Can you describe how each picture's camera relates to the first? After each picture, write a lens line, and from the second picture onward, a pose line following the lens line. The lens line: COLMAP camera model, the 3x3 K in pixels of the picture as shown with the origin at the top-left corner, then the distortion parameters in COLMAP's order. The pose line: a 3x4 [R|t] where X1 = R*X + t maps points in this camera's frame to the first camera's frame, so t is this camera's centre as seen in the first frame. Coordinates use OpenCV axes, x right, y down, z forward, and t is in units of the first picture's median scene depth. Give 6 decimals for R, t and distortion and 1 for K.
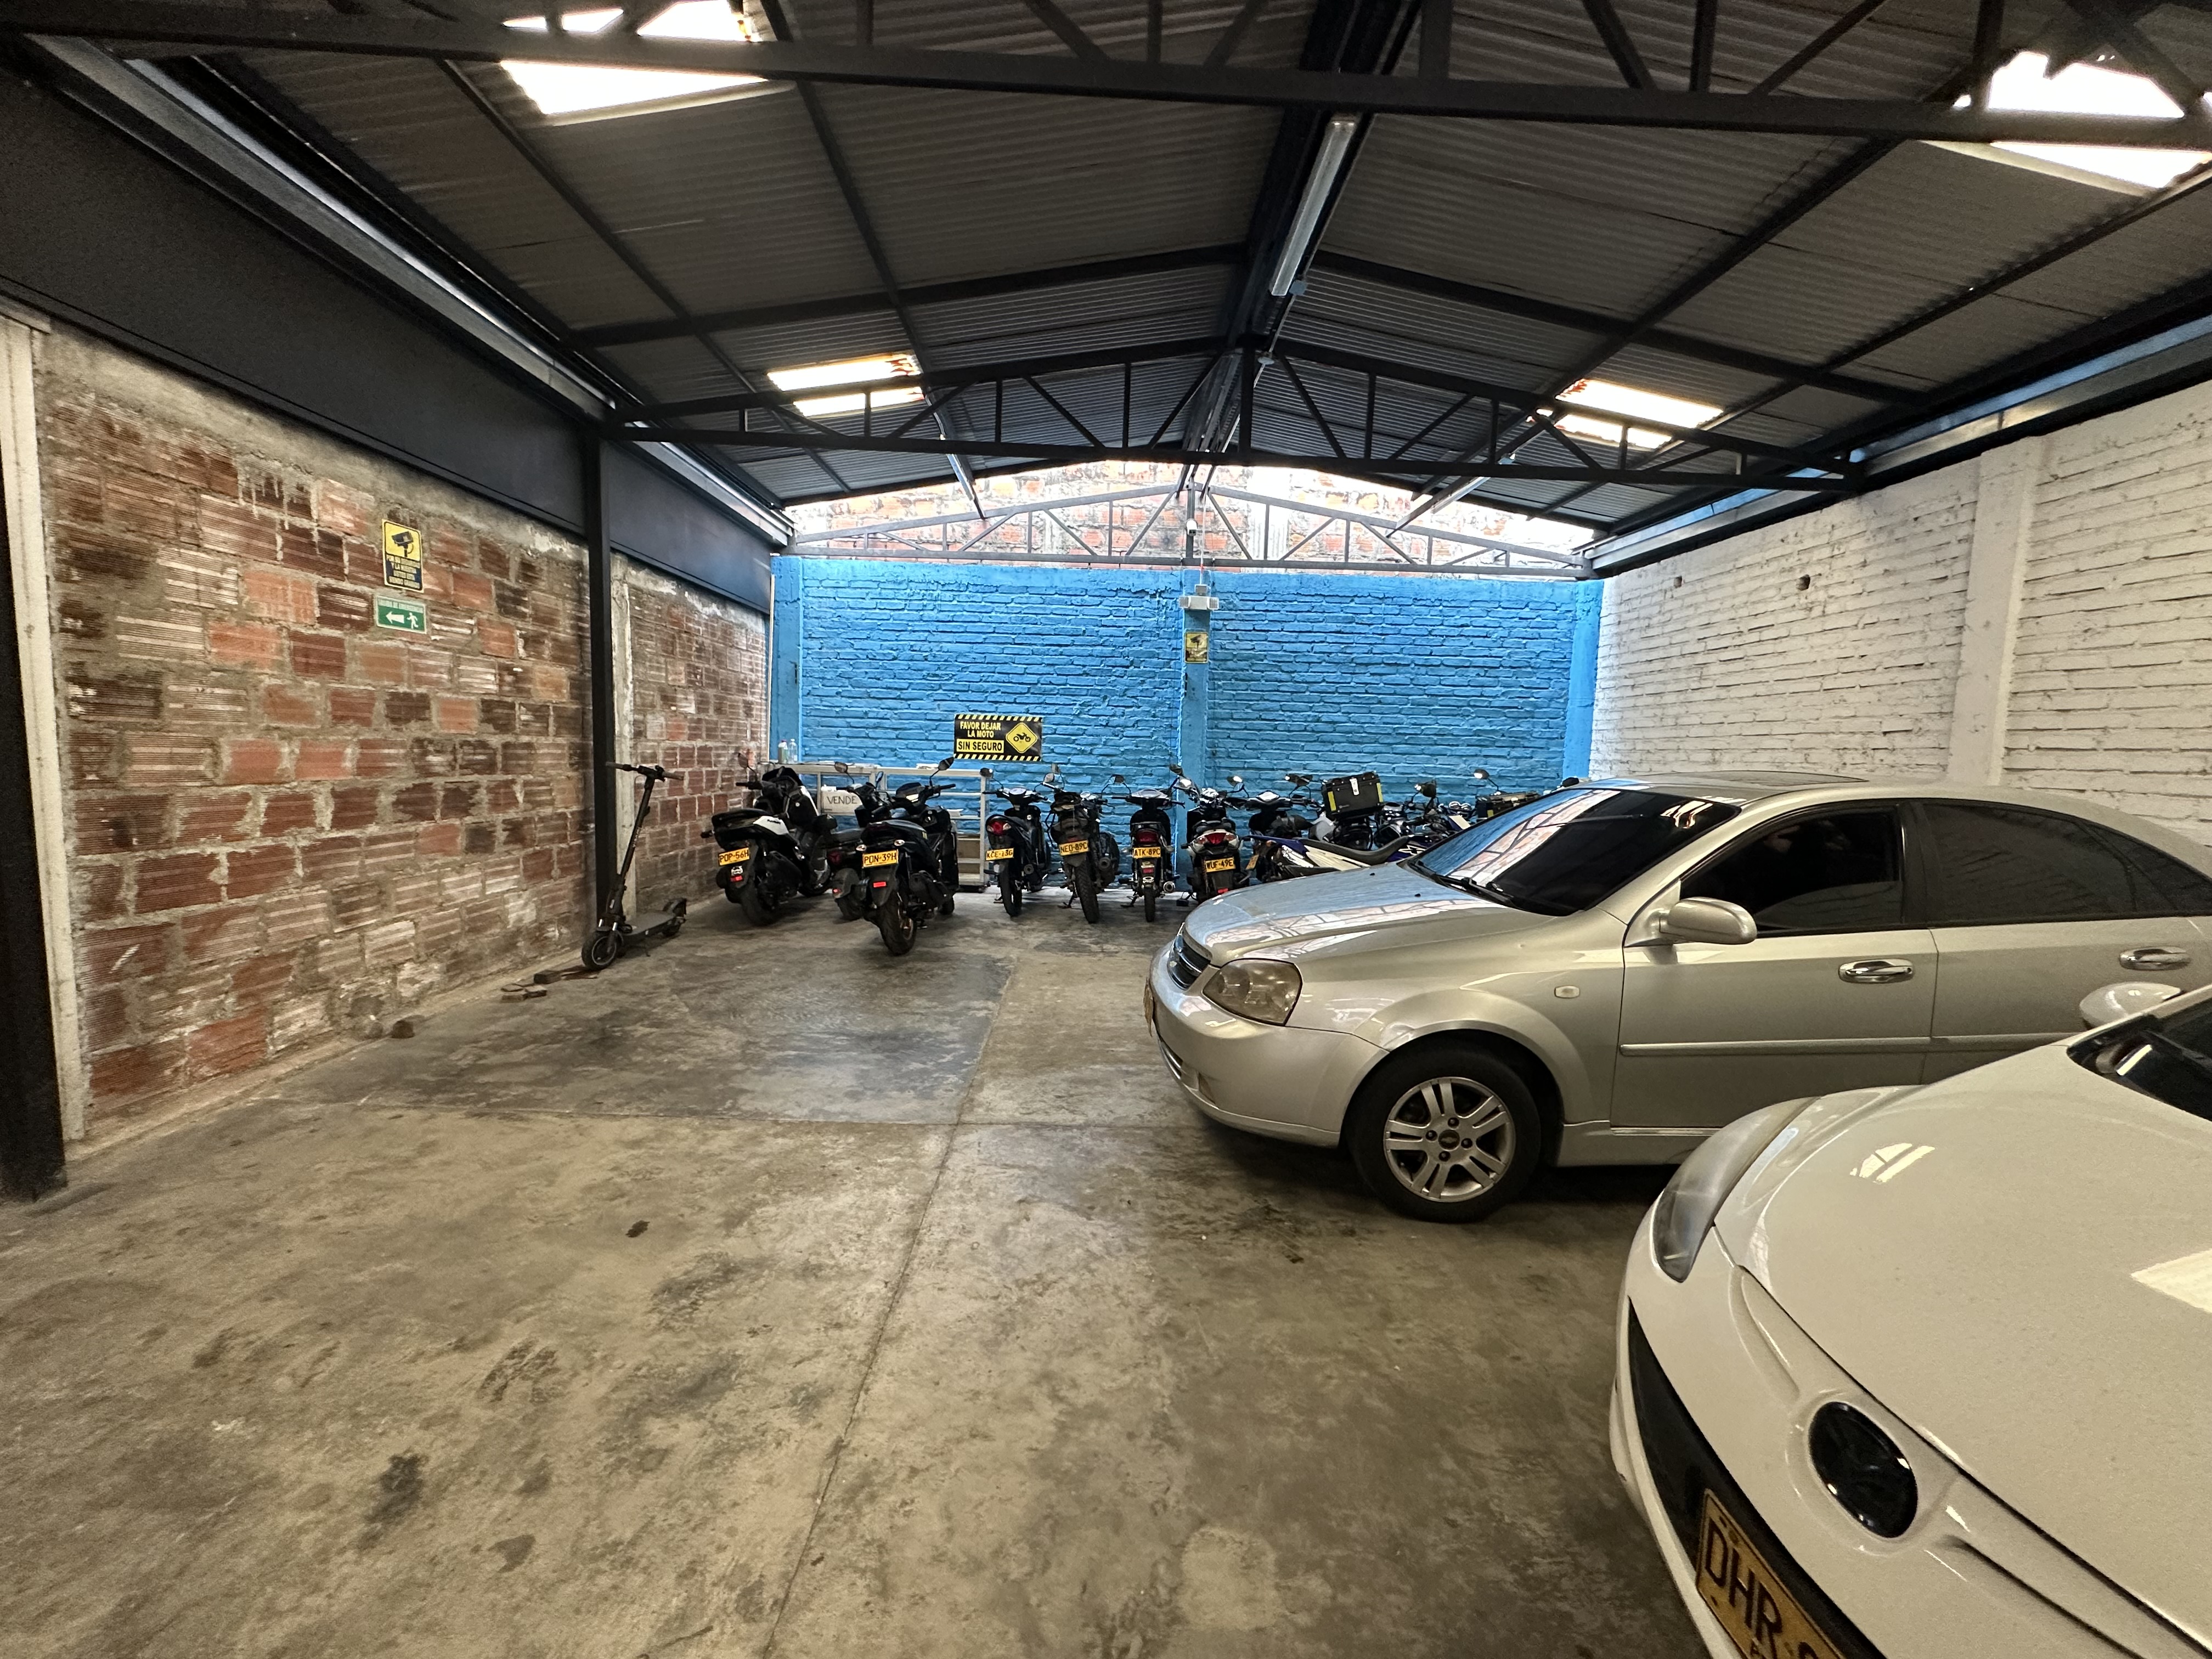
lens RADIAL K [[882.1, 0, 1106.6], [0, 882.1, 827.6], [0, 0, 1]] dist [-0.003420, 0.000924]
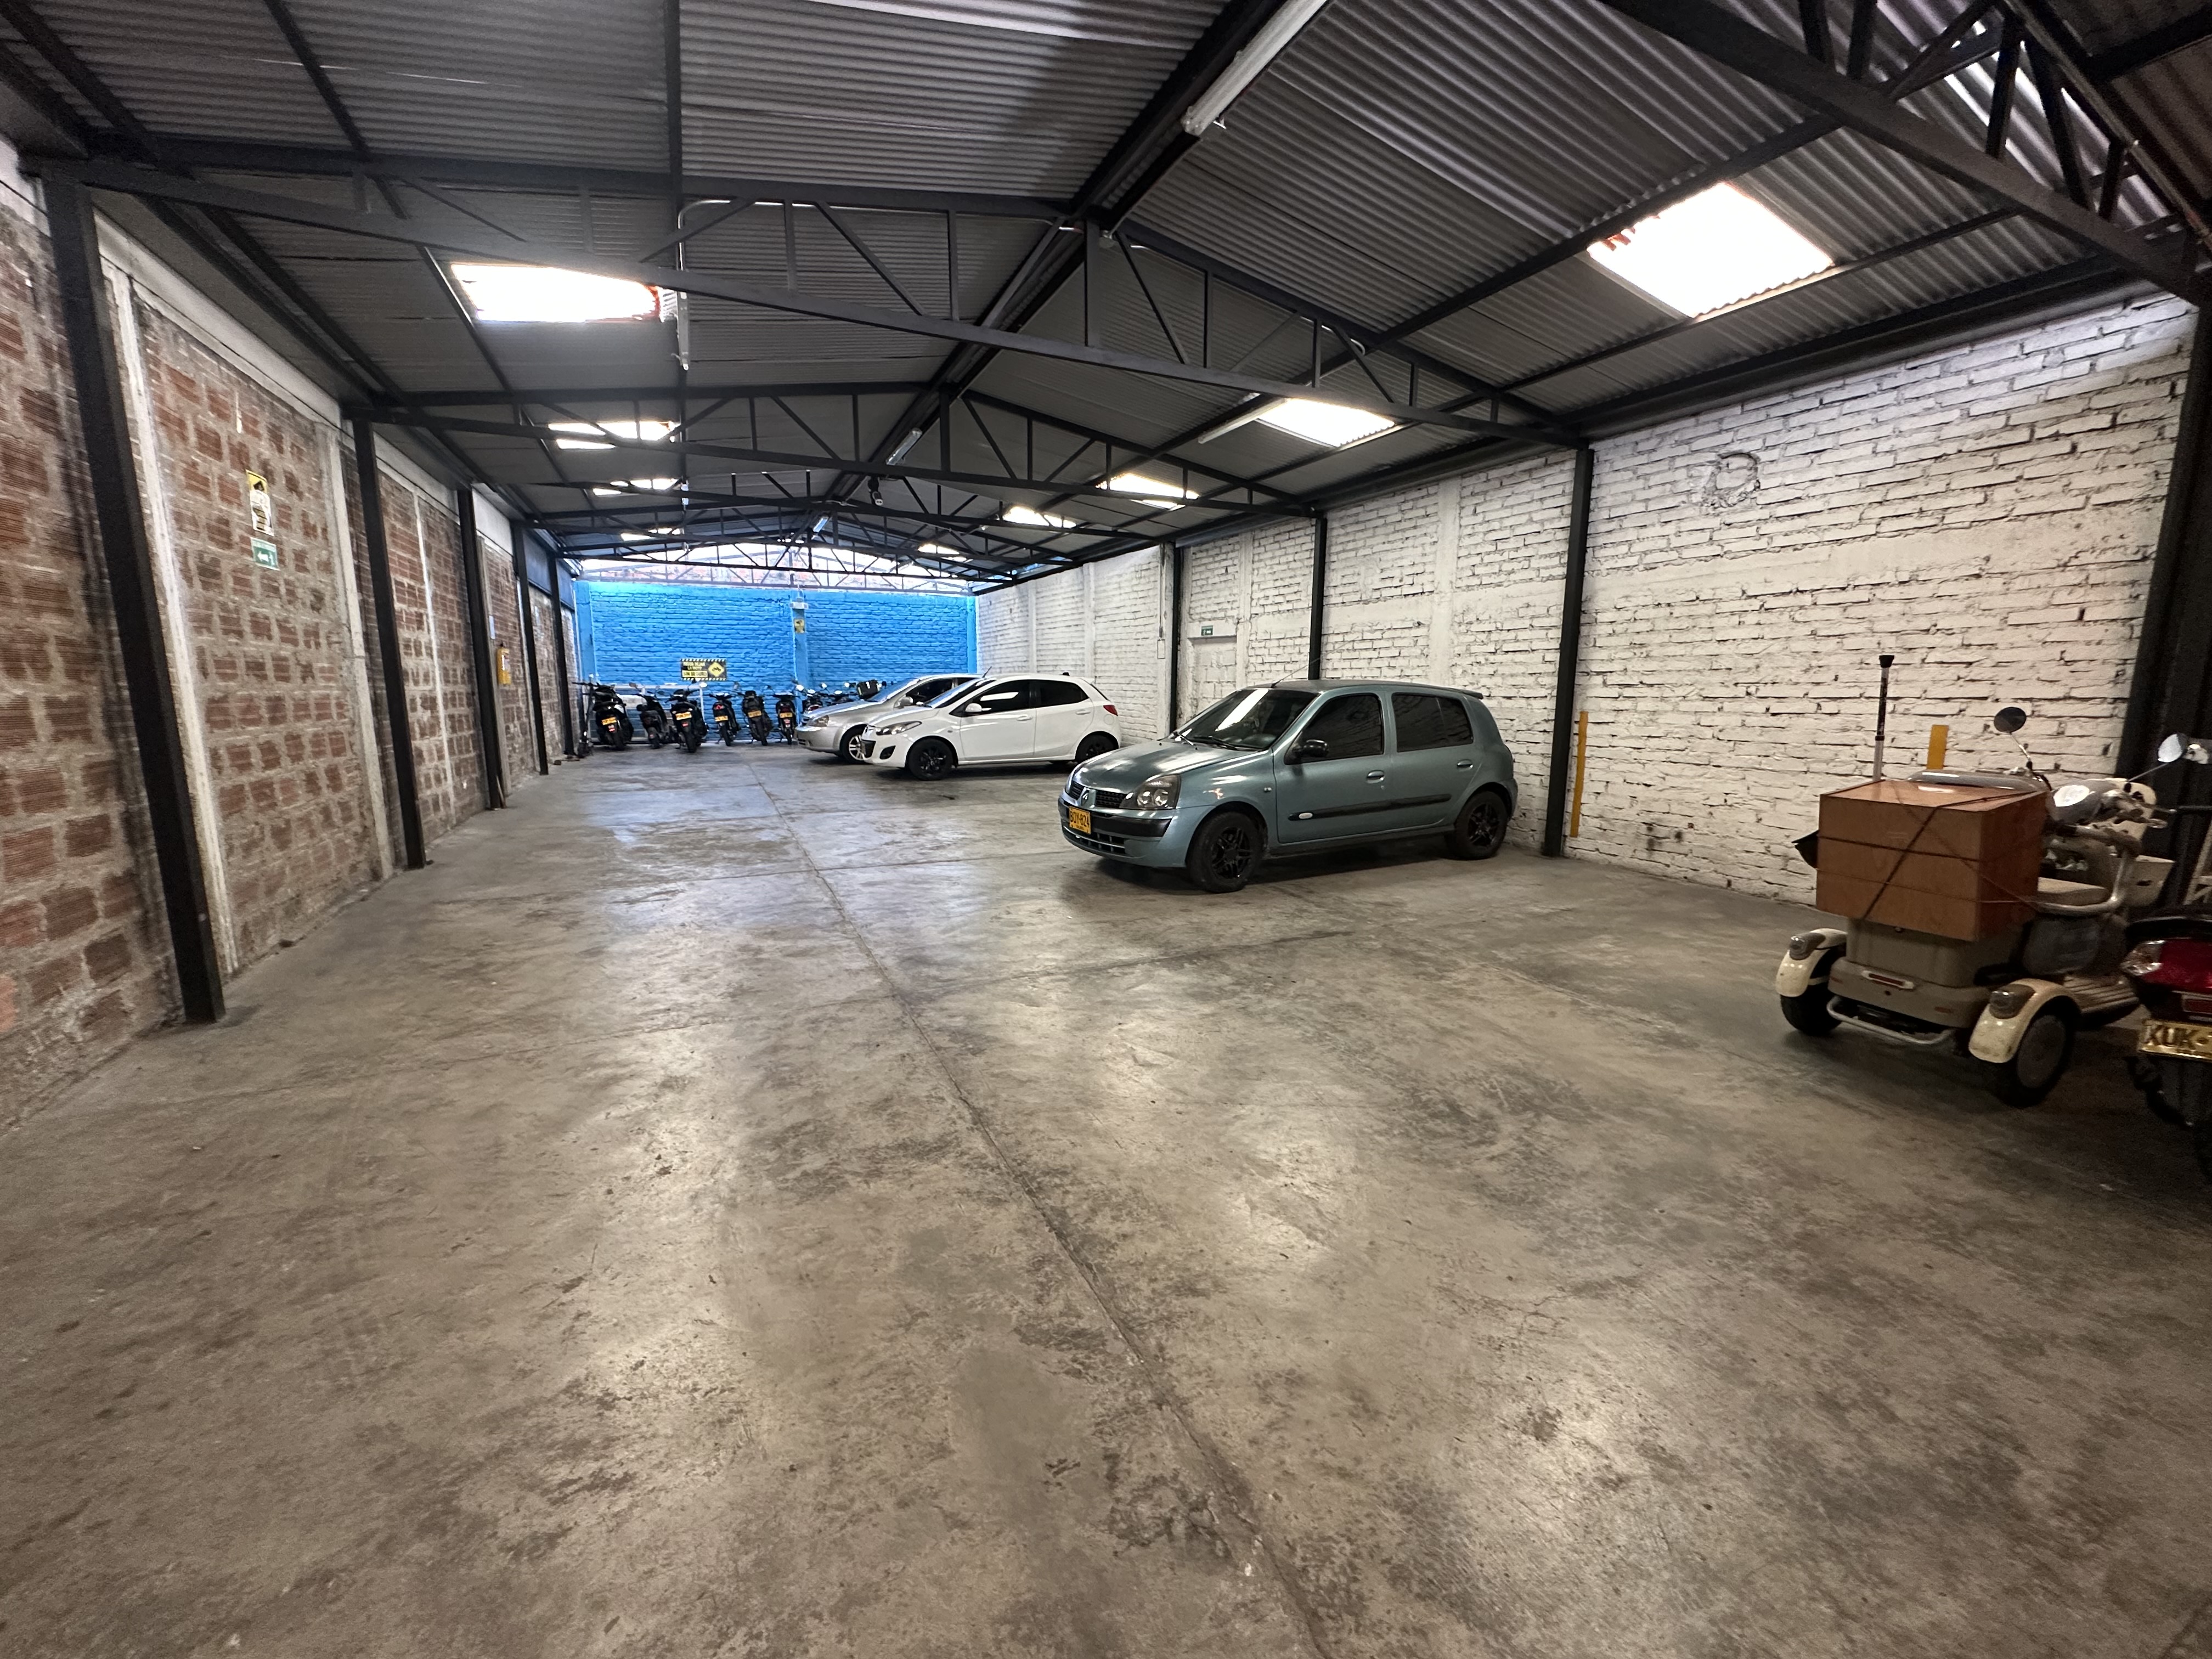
lens RADIAL K [[882.1, 0, 1106.6], [0, 882.1, 827.6], [0, 0, 1]] dist [-0.003420, 0.000924]
pose [[0.911542, -0.094831, 0.400123, -0.143640], [0.061946, 0.993608, 0.094368, 0.152991], [-0.406514, -0.061234, 0.911590, -1.521818]]
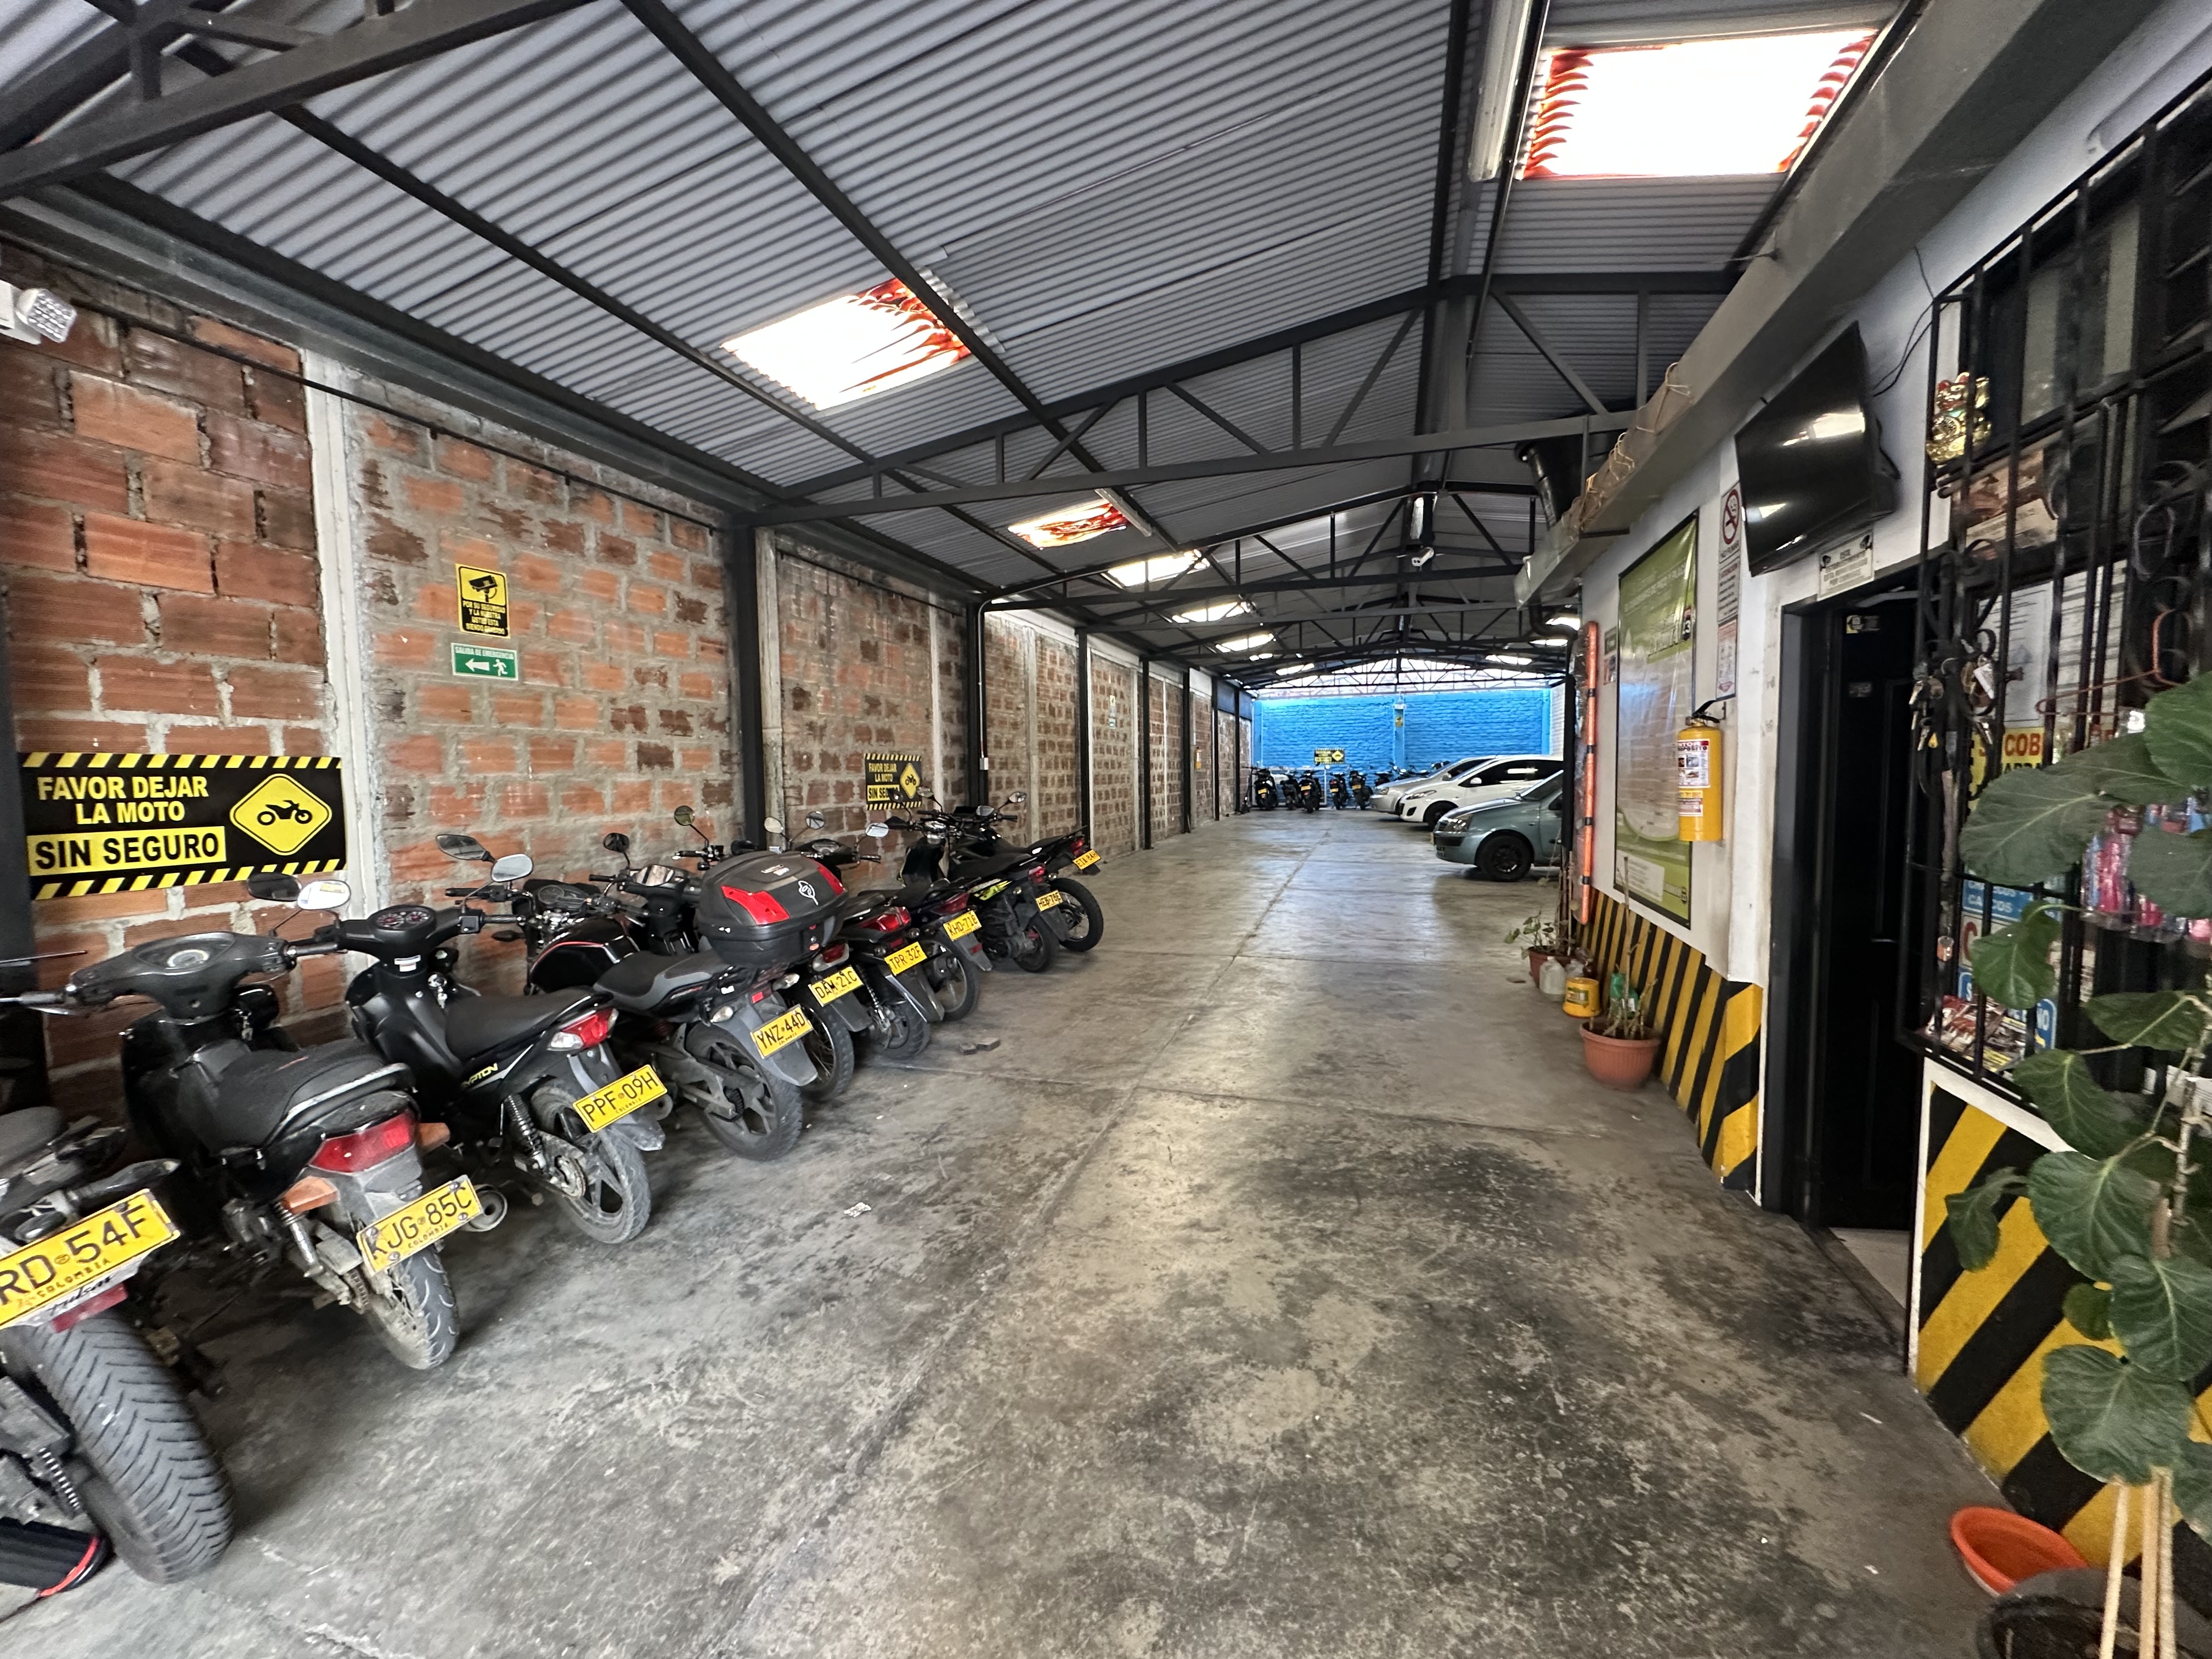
lens RADIAL K [[884.7, 0, 1105.4], [0, 884.7, 827.3], [0, 0, 1]] dist [-0.003806, 0.001182]
pose [[0.948405, -0.024861, -0.316085, 0.109538], [0.017375, 0.999498, -0.026479, 0.231124], [0.316585, 0.019621, 0.948361, -2.339072]]
